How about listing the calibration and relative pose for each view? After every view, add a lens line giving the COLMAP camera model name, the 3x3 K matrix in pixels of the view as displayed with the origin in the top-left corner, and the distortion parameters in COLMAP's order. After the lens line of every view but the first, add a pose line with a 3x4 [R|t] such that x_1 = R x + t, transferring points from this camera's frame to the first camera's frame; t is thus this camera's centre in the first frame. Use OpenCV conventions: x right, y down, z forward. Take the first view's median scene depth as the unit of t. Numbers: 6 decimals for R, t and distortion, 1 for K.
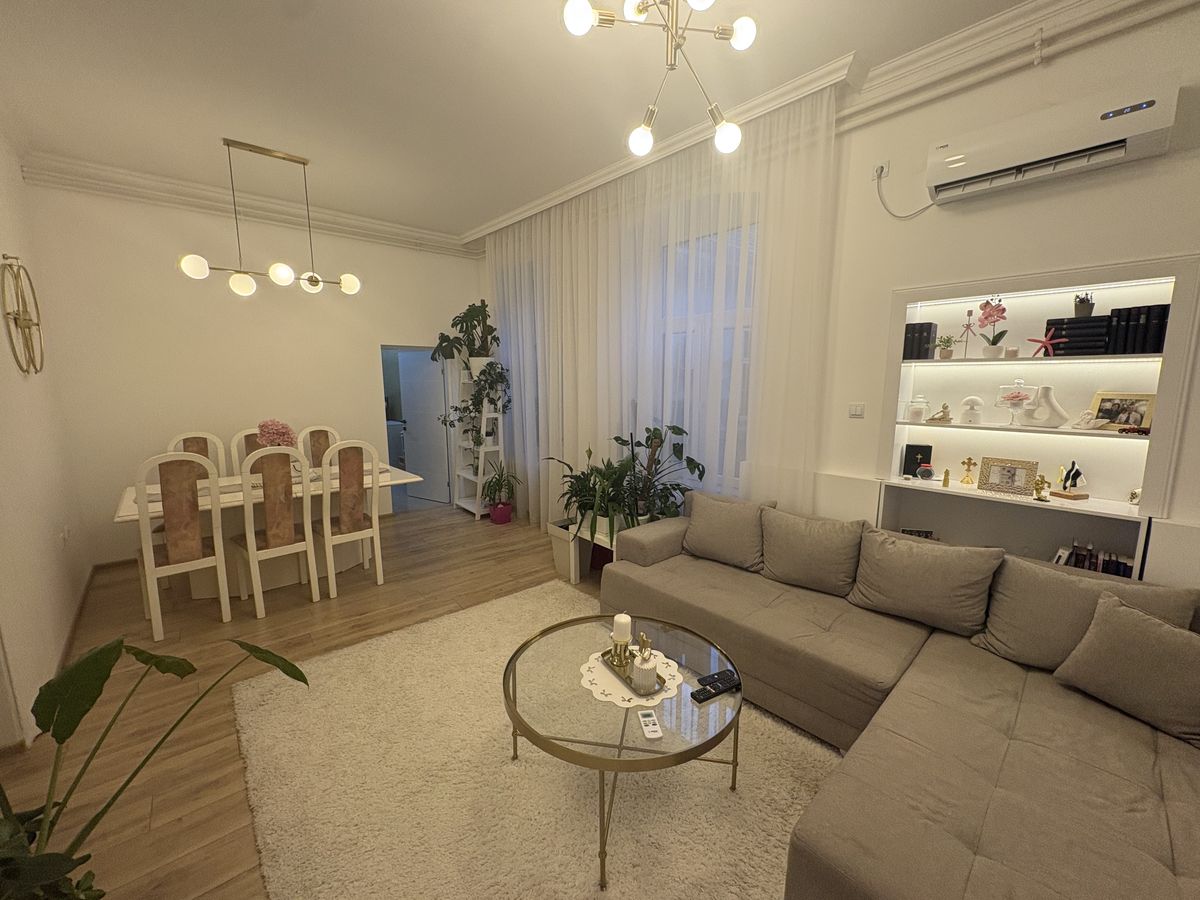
lens RADIAL K [[476.2, 0, 601.3], [0, 476.2, 450.6], [0, 0, 1]] dist [-0.000709, -0.000184]
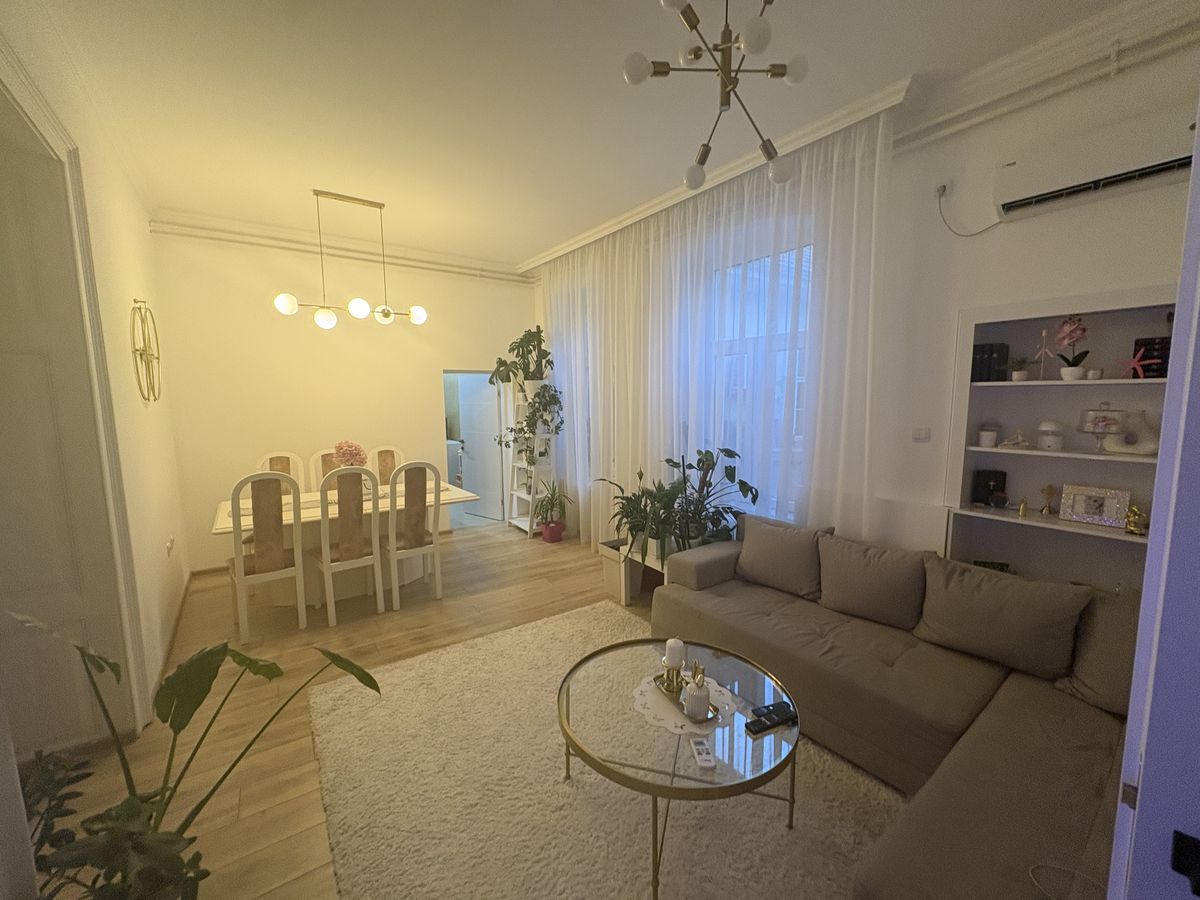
lens RADIAL K [[476.2, 0, 600.8], [0, 476.2, 450.5], [0, 0, 1]] dist [-0.000709, -0.000184]
pose [[0.994687, 0.005050, -0.102822, -0.007012], [-0.008981, 0.999245, -0.037805, -0.010332], [0.102554, 0.038528, 0.993981, -0.021067]]
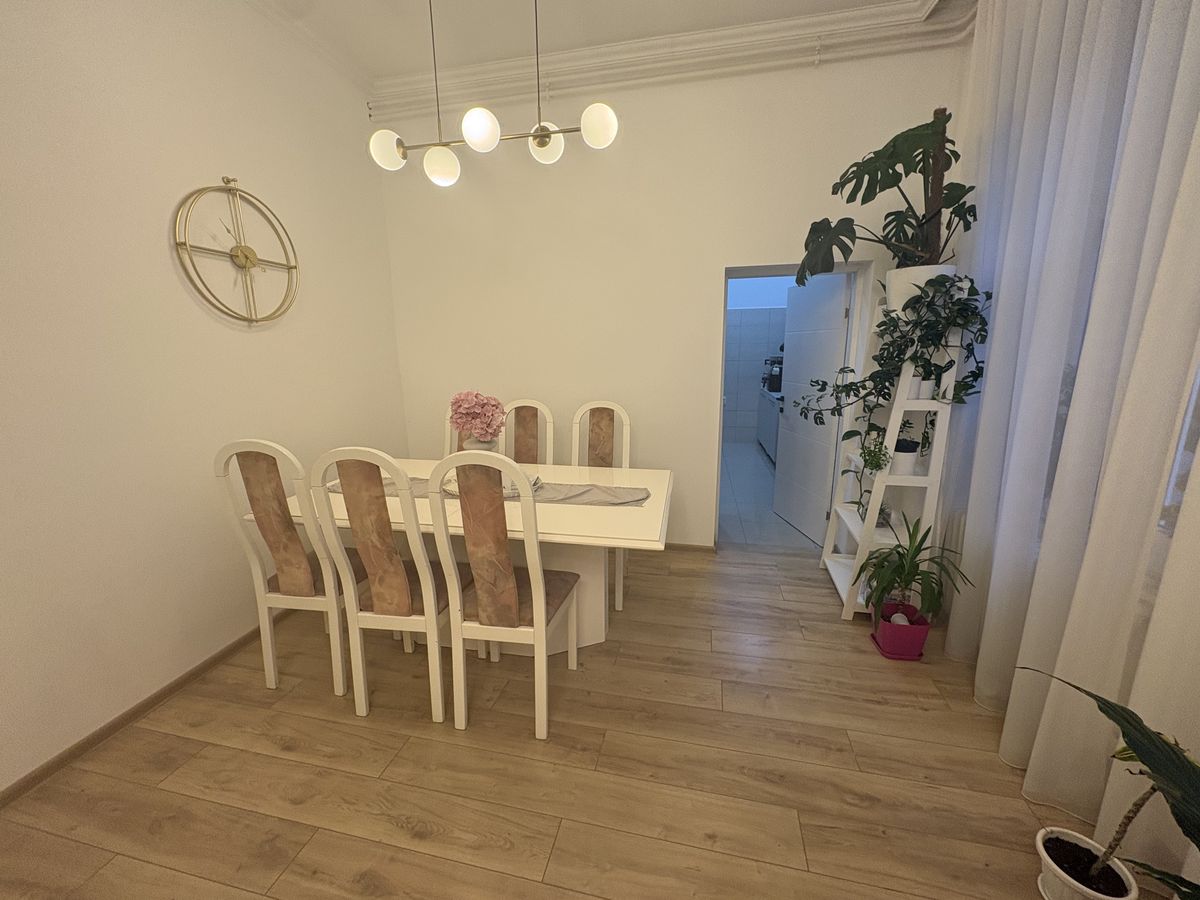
lens RADIAL K [[476.2, 0, 599.4], [0, 476.2, 451.9], [0, 0, 1]] dist [-0.000709, -0.000184]
pose [[0.600182, 0.167521, -0.782124, -0.121691], [-0.106721, 0.985851, 0.129262, -0.114667], [0.792712, 0.005889, 0.609568, 1.017446]]
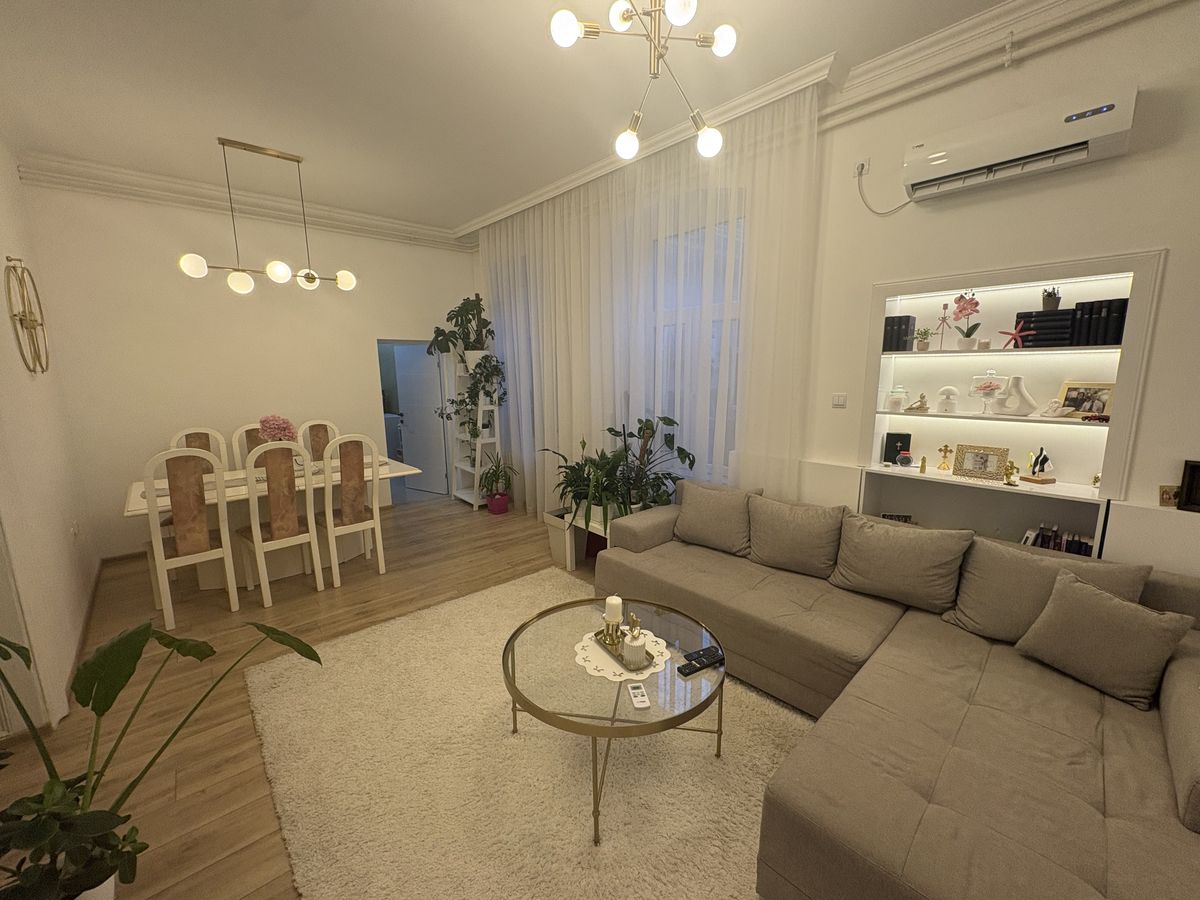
lens RADIAL K [[476.2, 0, 601.3], [0, 476.2, 450.3], [0, 0, 1]] dist [-0.000709, -0.000184]
pose [[0.999916, -0.011121, 0.006625, 0.008978], [0.010980, 0.999720, 0.020967, -0.003675], [-0.006856, -0.020892, 0.999758, -0.039816]]
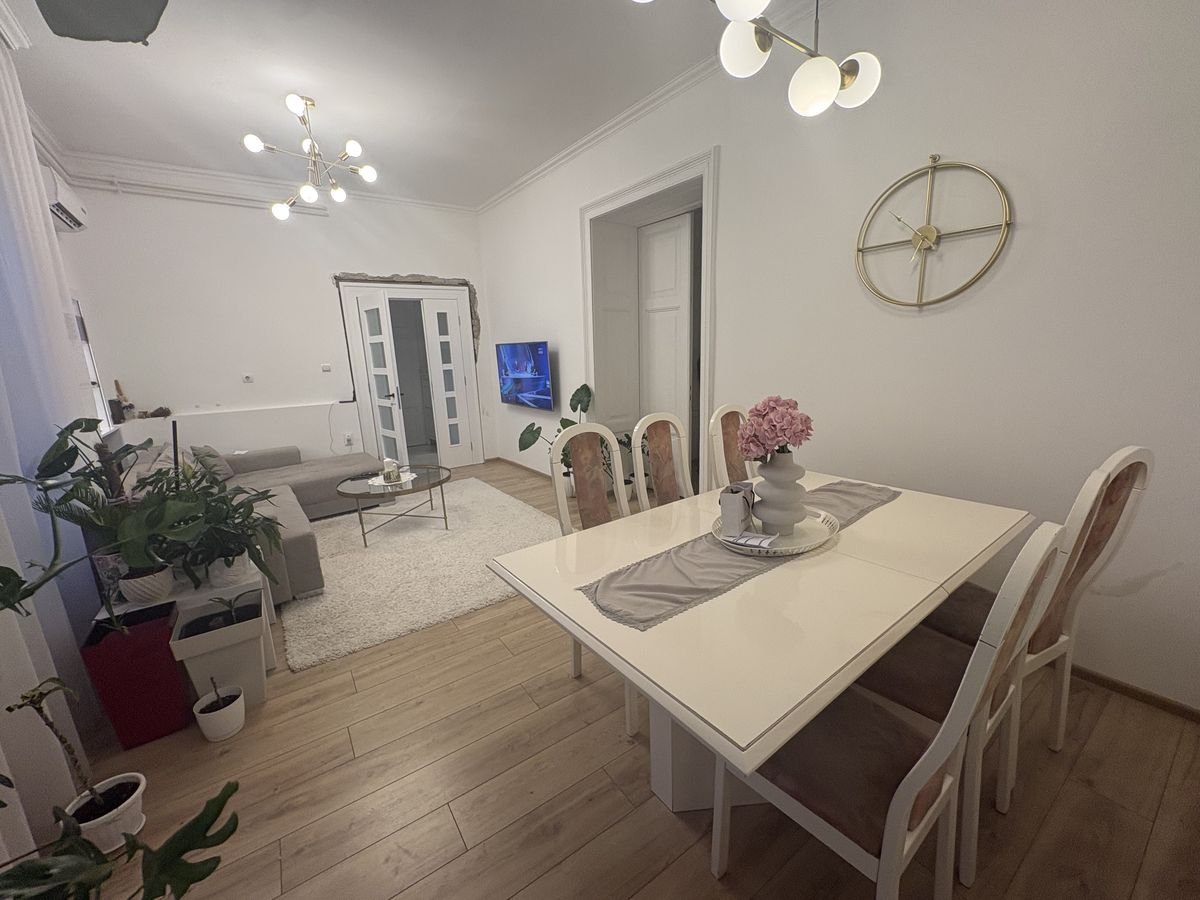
lens RADIAL K [[476.2, 0, 602.2], [0, 476.2, 452.3], [0, 0, 1]] dist [-0.000709, -0.000184]
pose [[-0.995453, 0.019882, 0.093153, -0.757966], [0.051832, 0.933570, 0.354628, -0.258809], [-0.079914, 0.357844, -0.930356, 1.985178]]
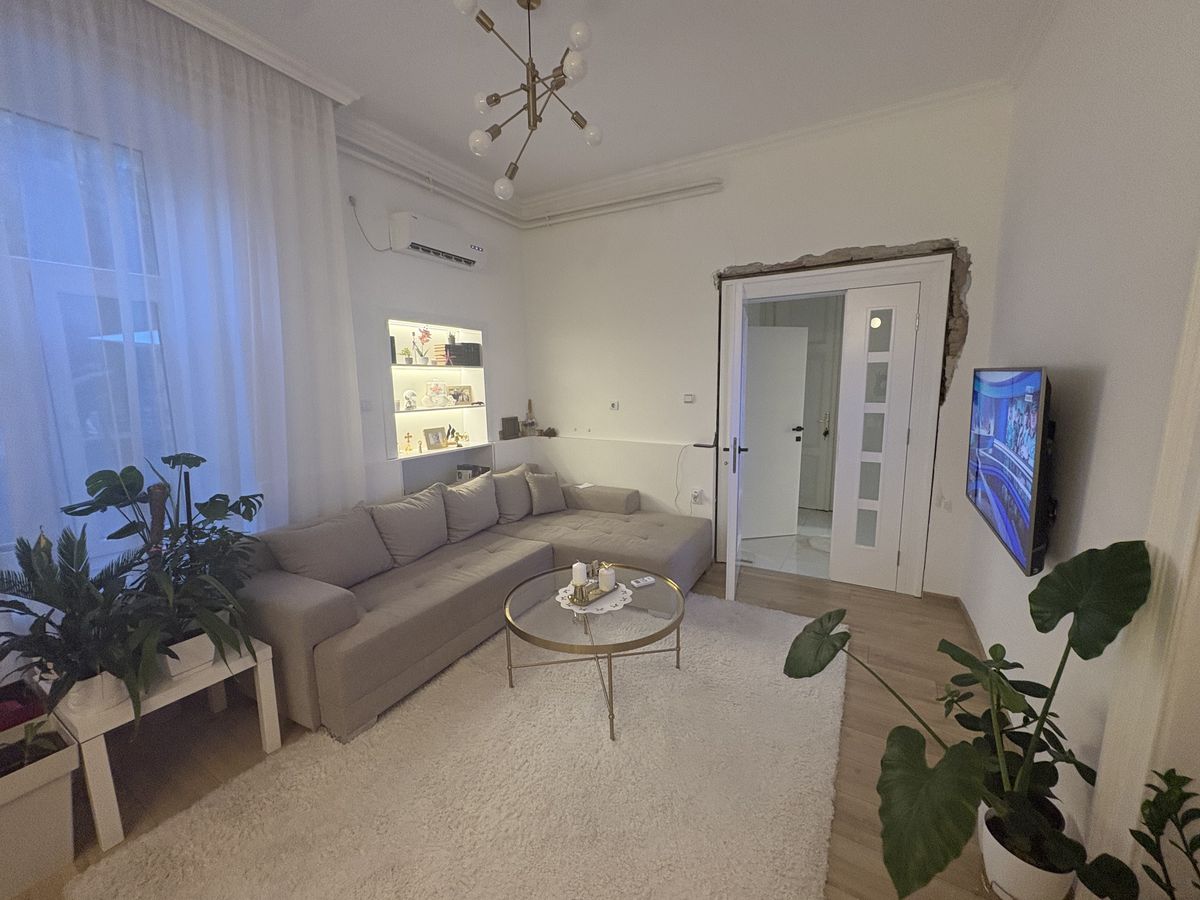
lens RADIAL K [[476.2, 0, 596.6], [0, 476.2, 450.3], [0, 0, 1]] dist [-0.000709, -0.000184]
pose [[-0.328528, -0.128058, 0.935773, -0.763113], [0.153254, 0.970409, 0.186601, -0.112917], [-0.931978, 0.204715, -0.299181, 0.889108]]
